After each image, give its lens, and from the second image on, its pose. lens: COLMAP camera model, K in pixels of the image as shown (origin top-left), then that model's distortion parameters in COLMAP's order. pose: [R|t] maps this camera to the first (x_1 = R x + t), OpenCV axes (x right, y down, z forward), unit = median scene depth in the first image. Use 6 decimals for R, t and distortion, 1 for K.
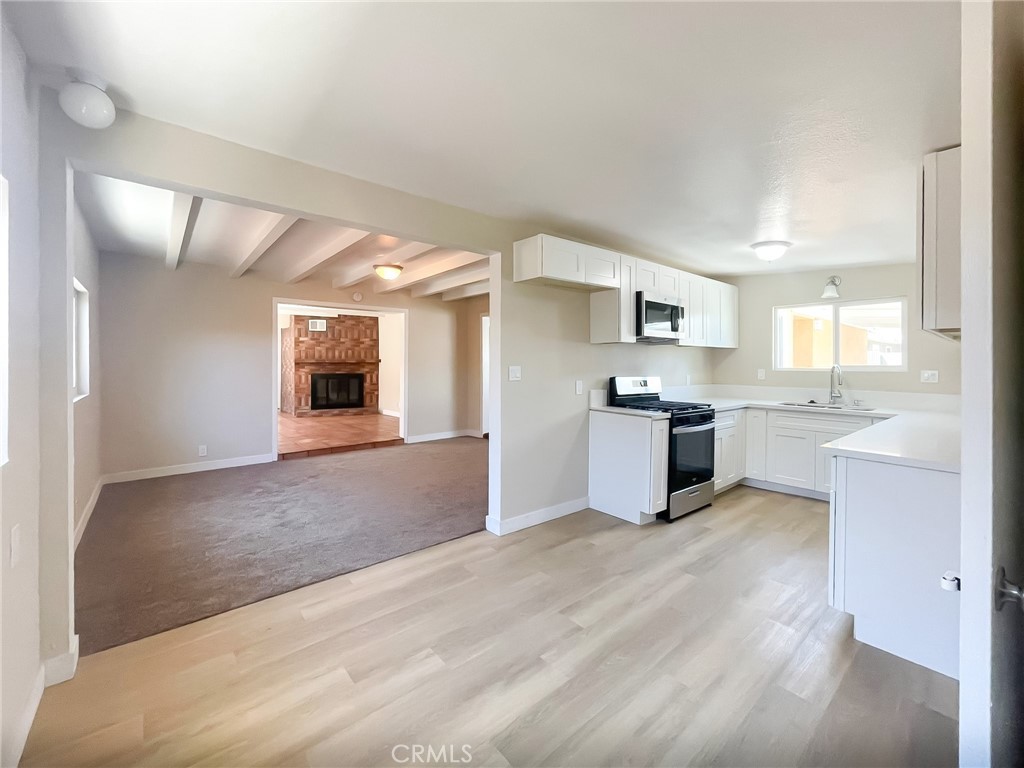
lens RADIAL K [[429.2, 0, 513.9], [0, 429.2, 370.6], [0, 0, 1]] dist [-0.007177, 0.001171]
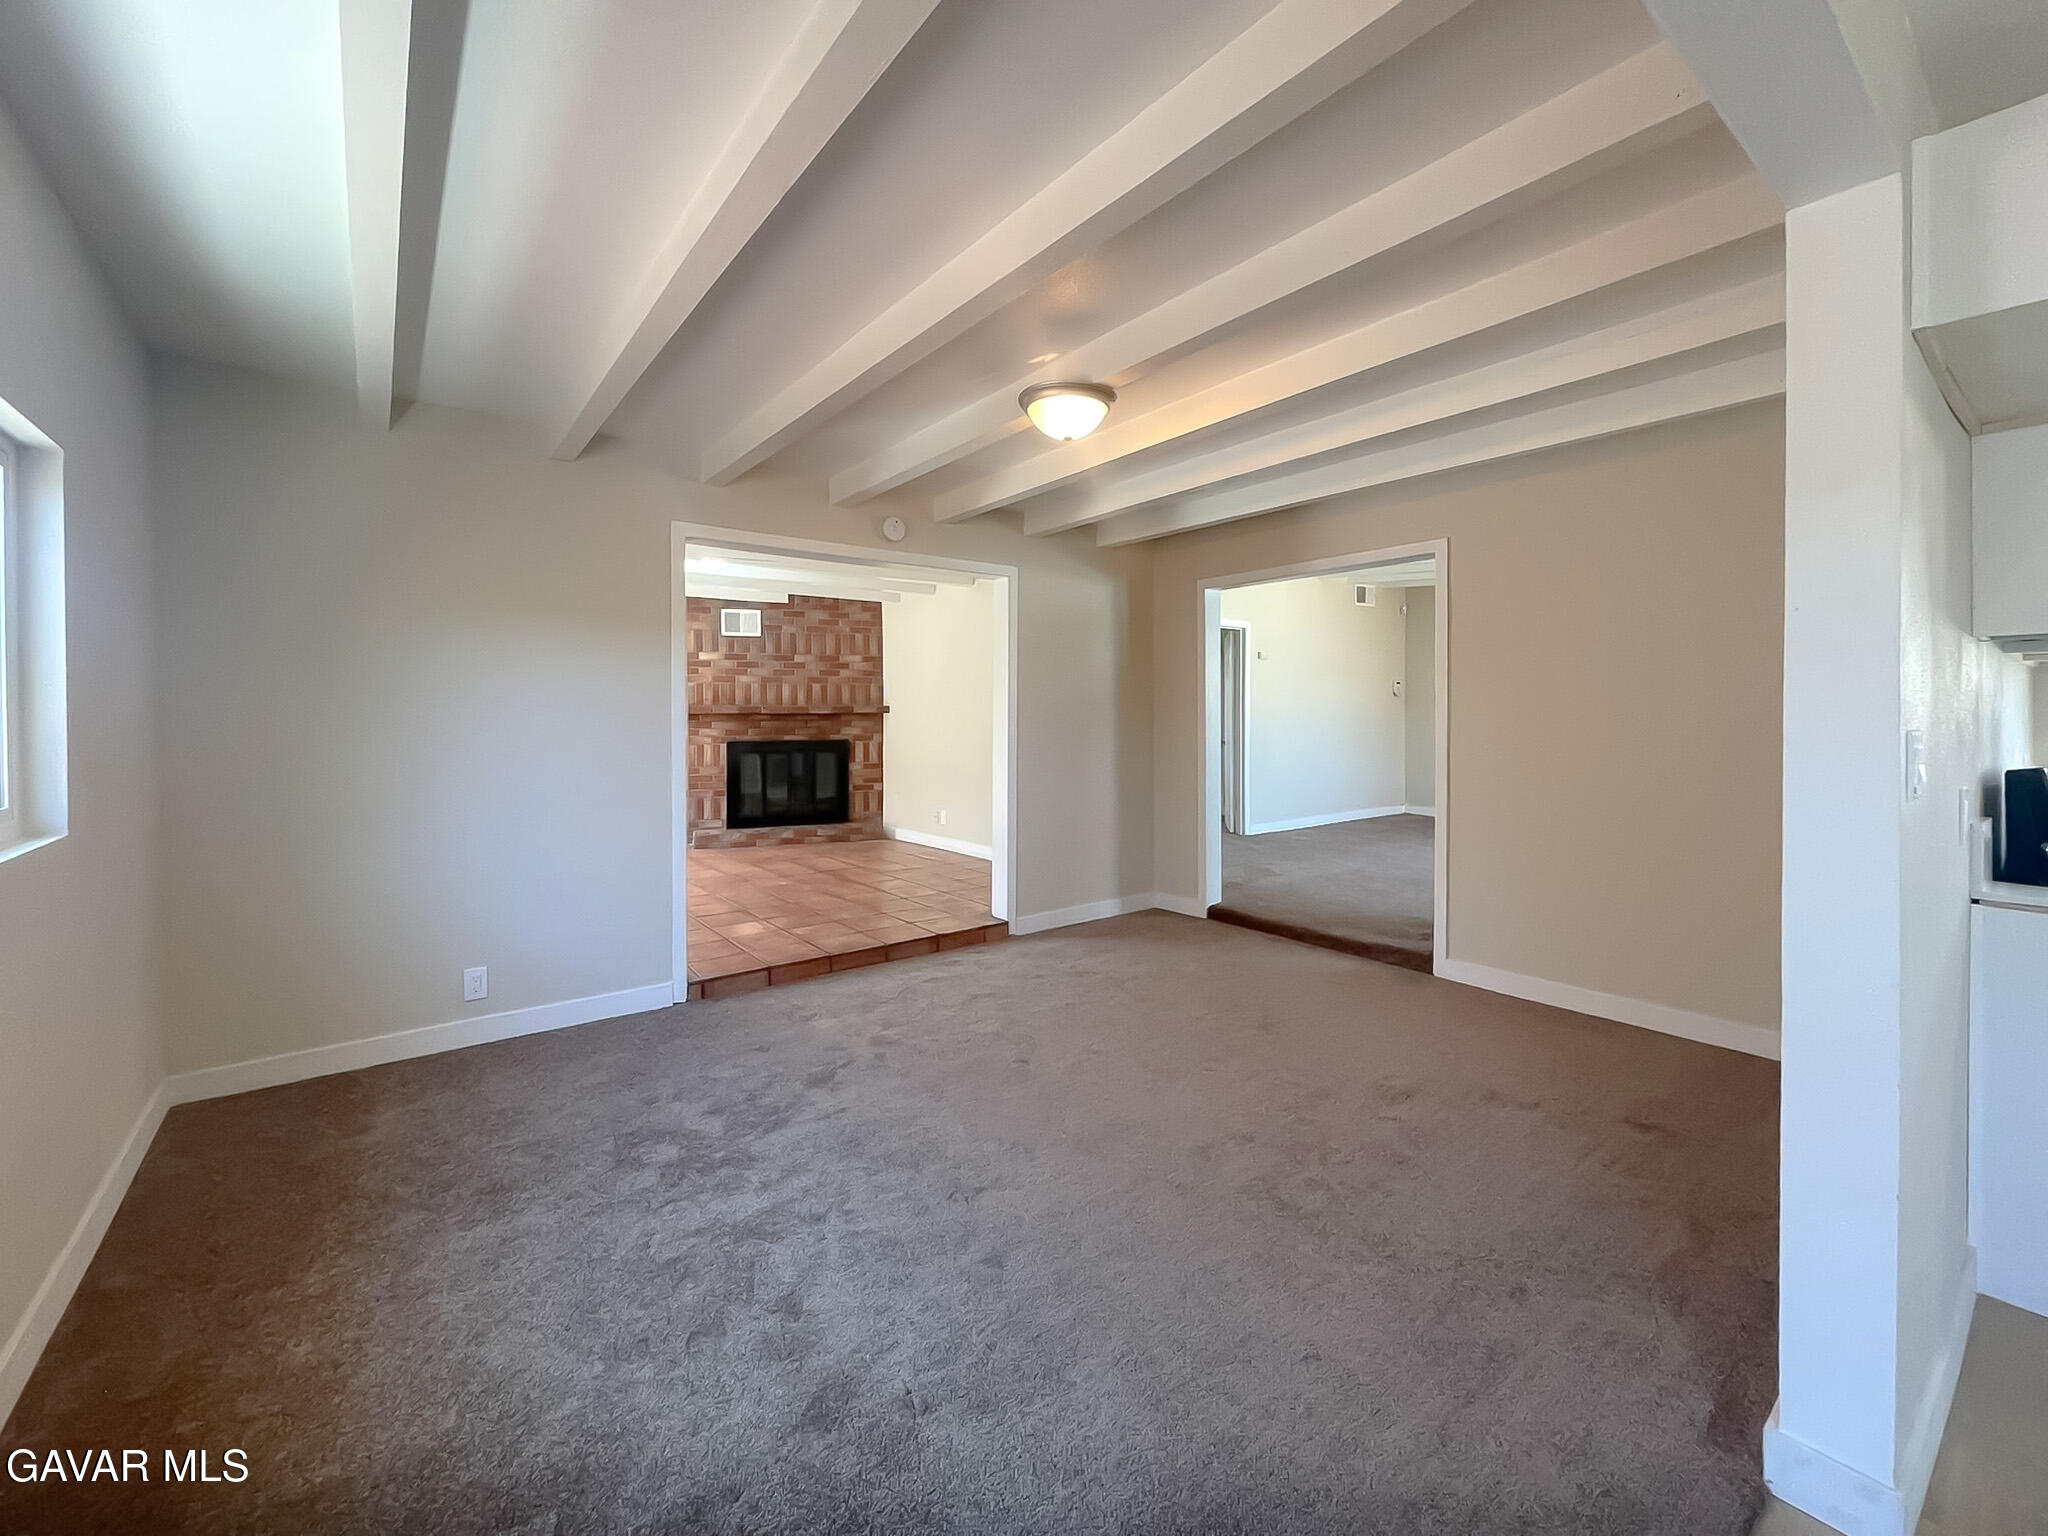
lens RADIAL K [[858.5, 0, 1027.2], [0, 858.5, 748.3], [0, 0, 1]] dist [-0.007177, 0.001171]
pose [[0.998613, 0.000940, -0.052645, -0.141430], [0.000237, 0.999750, 0.022343, -0.003977], [0.052653, -0.022325, 0.998363, 0.193453]]
